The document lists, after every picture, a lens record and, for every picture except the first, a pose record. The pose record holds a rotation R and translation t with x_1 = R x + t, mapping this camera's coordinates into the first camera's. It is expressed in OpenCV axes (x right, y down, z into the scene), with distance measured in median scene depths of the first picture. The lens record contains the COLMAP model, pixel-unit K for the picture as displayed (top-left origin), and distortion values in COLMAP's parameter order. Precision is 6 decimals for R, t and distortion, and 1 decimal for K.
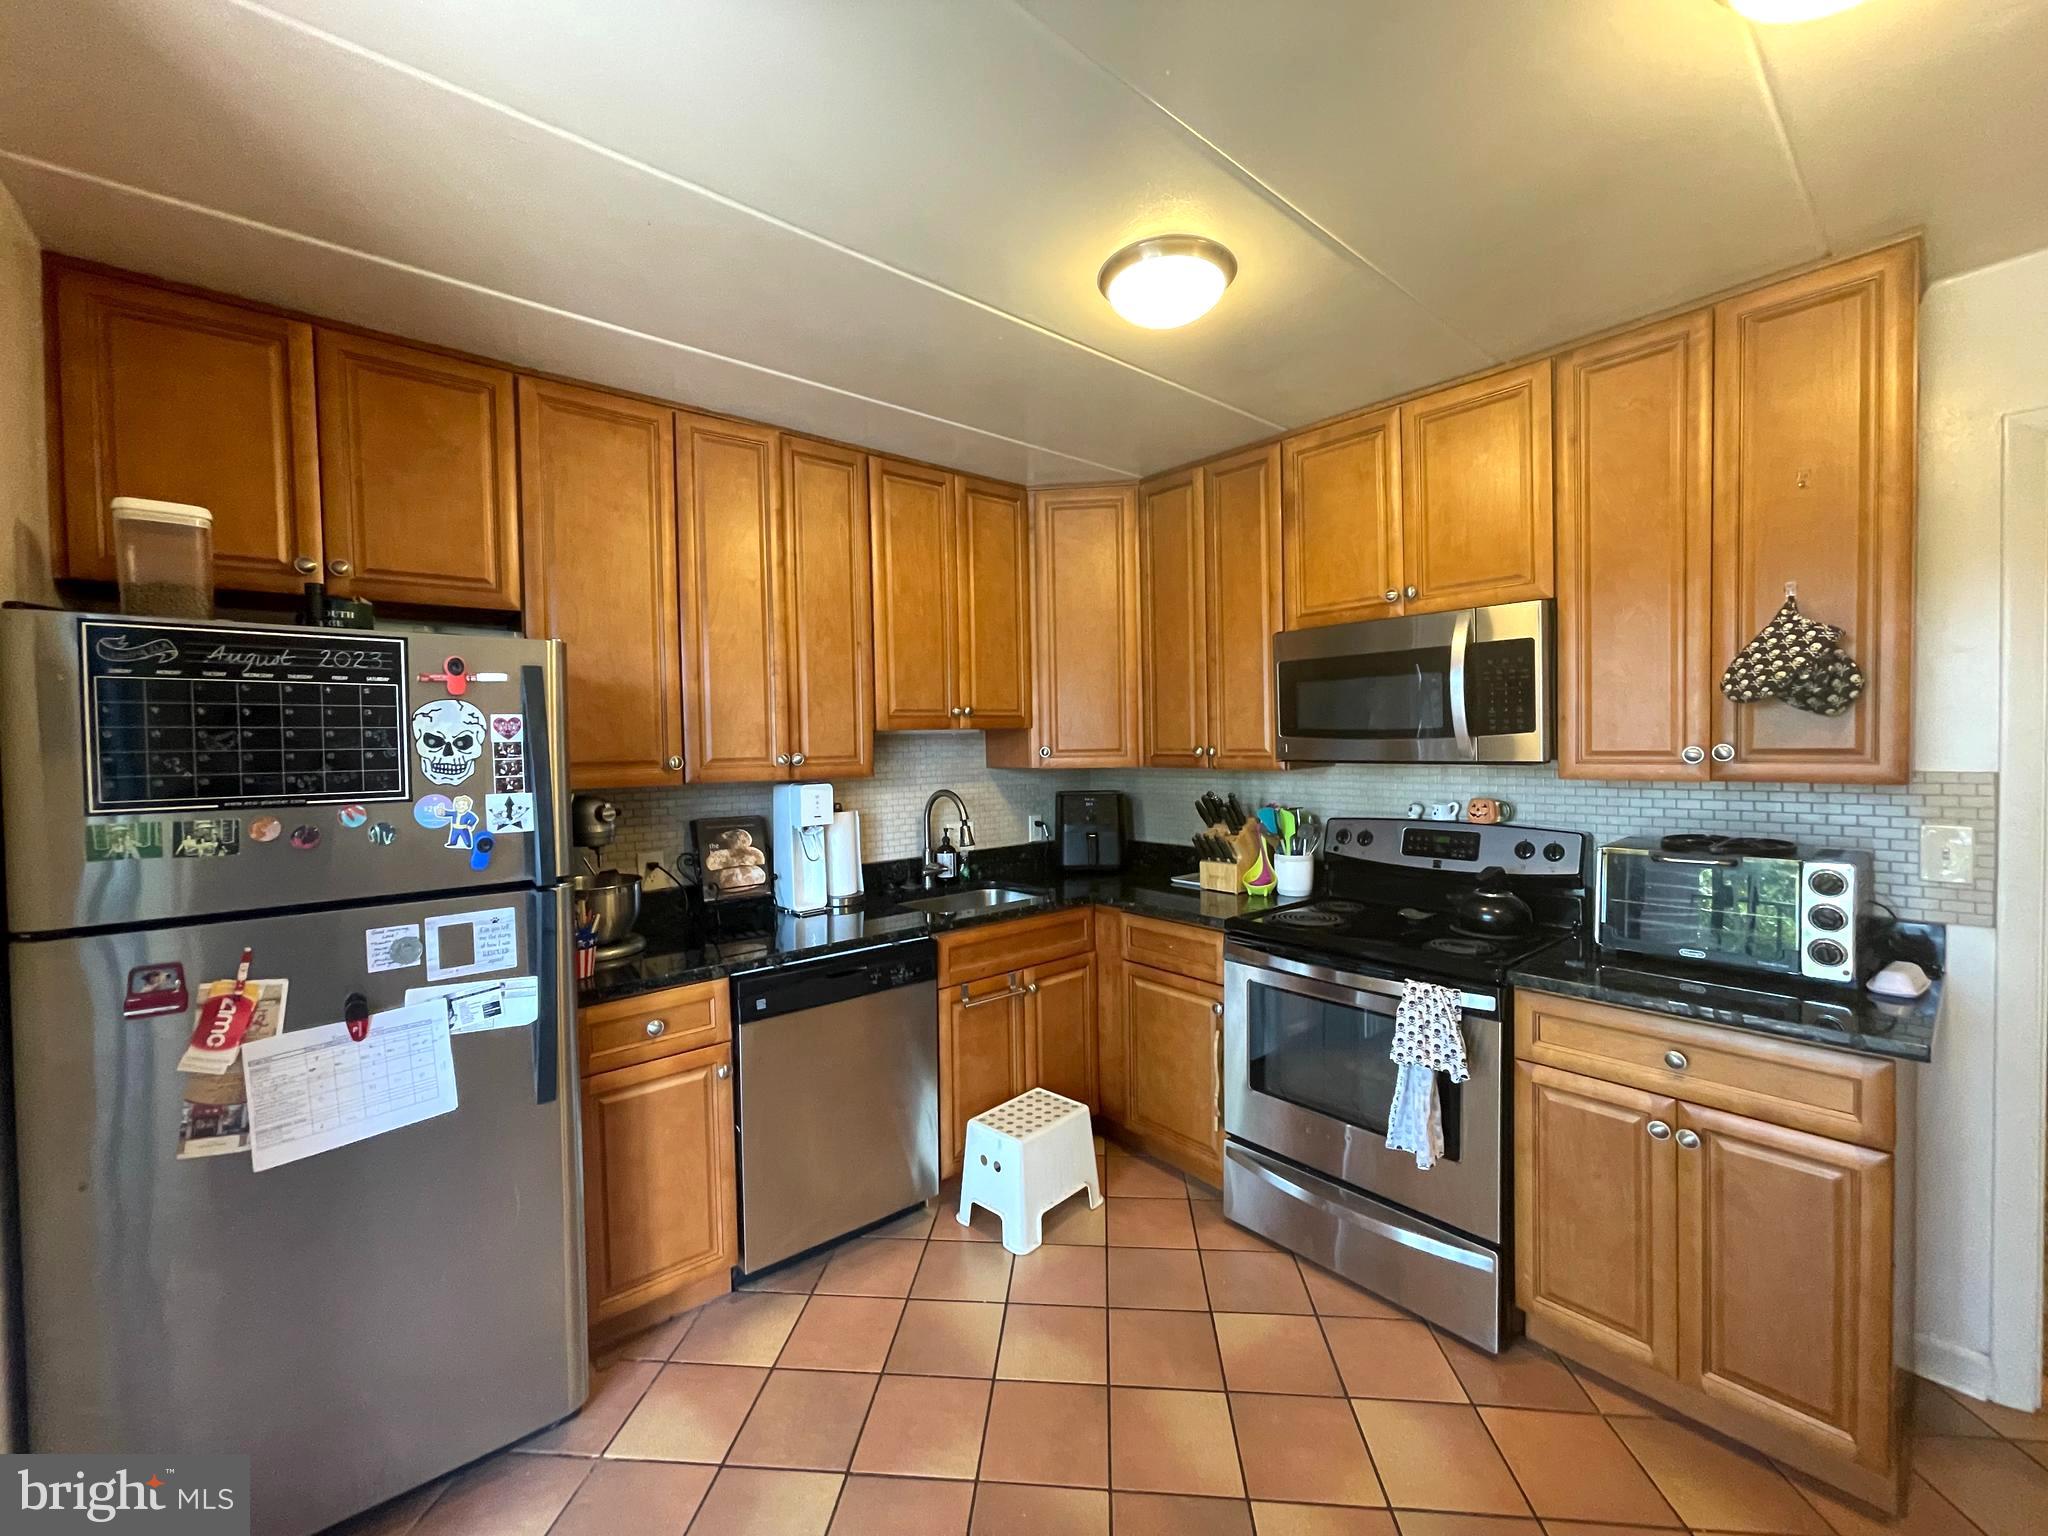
lens RADIAL K [[823.5, 0, 1021.3], [0, 823.5, 761.4], [0, 0, 1]] dist [-0.010221, 0.002004]
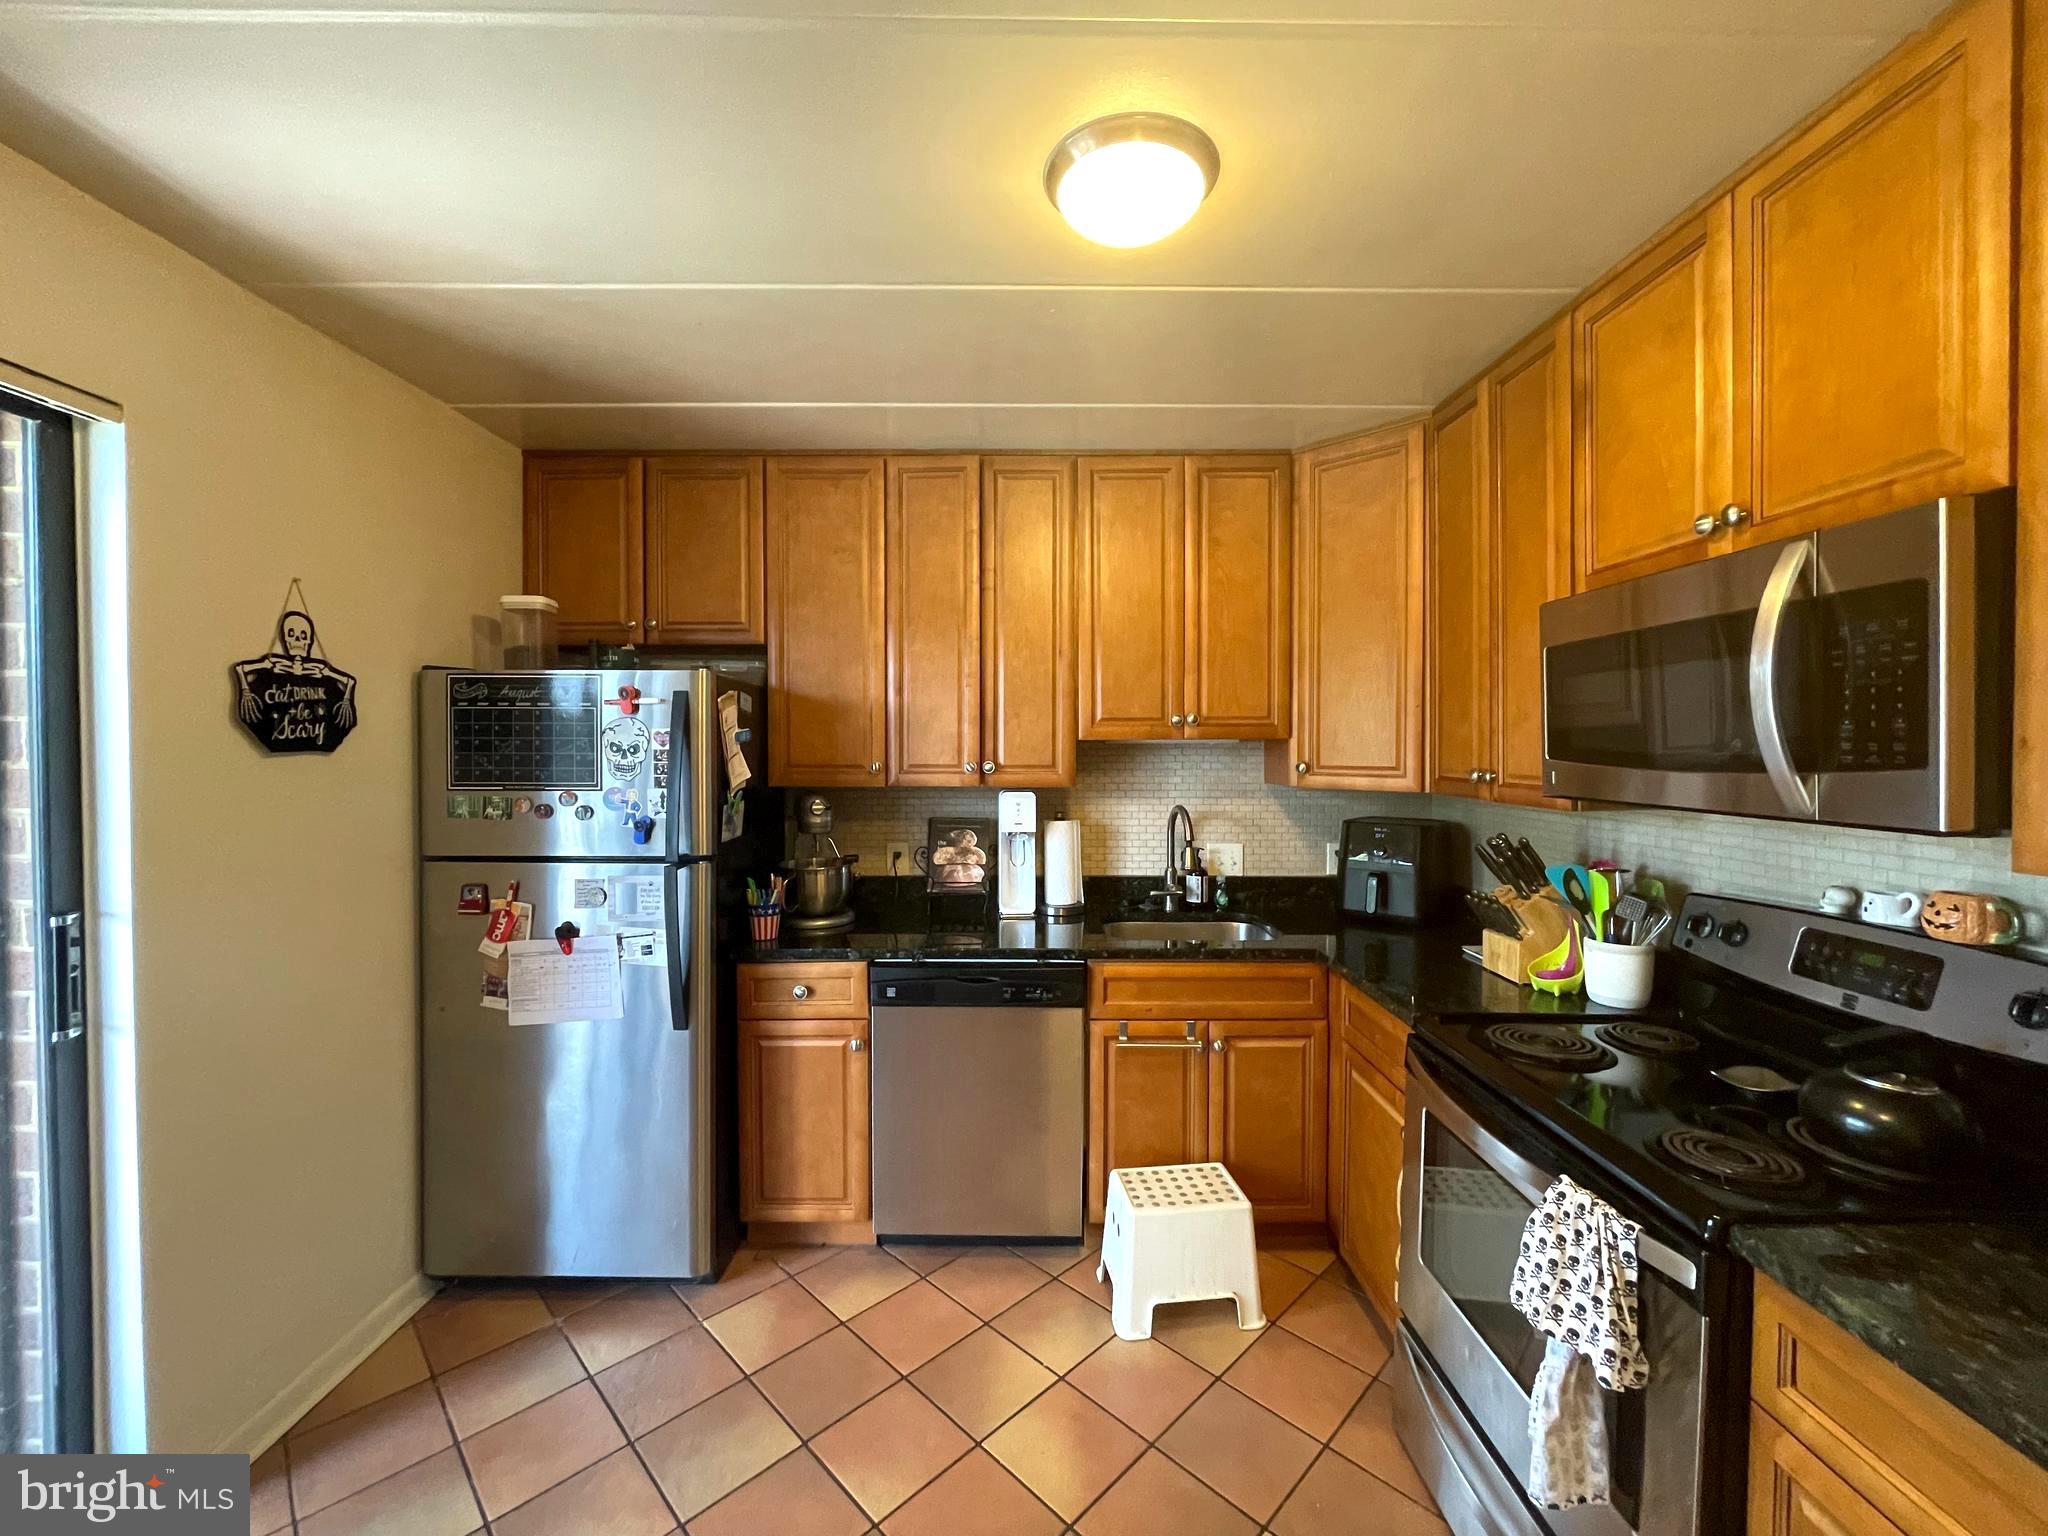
lens RADIAL K [[823.5, 0, 1019.7], [0, 823.5, 762.2], [0, 0, 1]] dist [-0.010221, 0.002004]
pose [[0.768446, 0.032740, -0.639077, 0.434450], [-0.030140, 0.999434, 0.014959, -0.026698], [0.639205, 0.007767, 0.768997, 0.233402]]
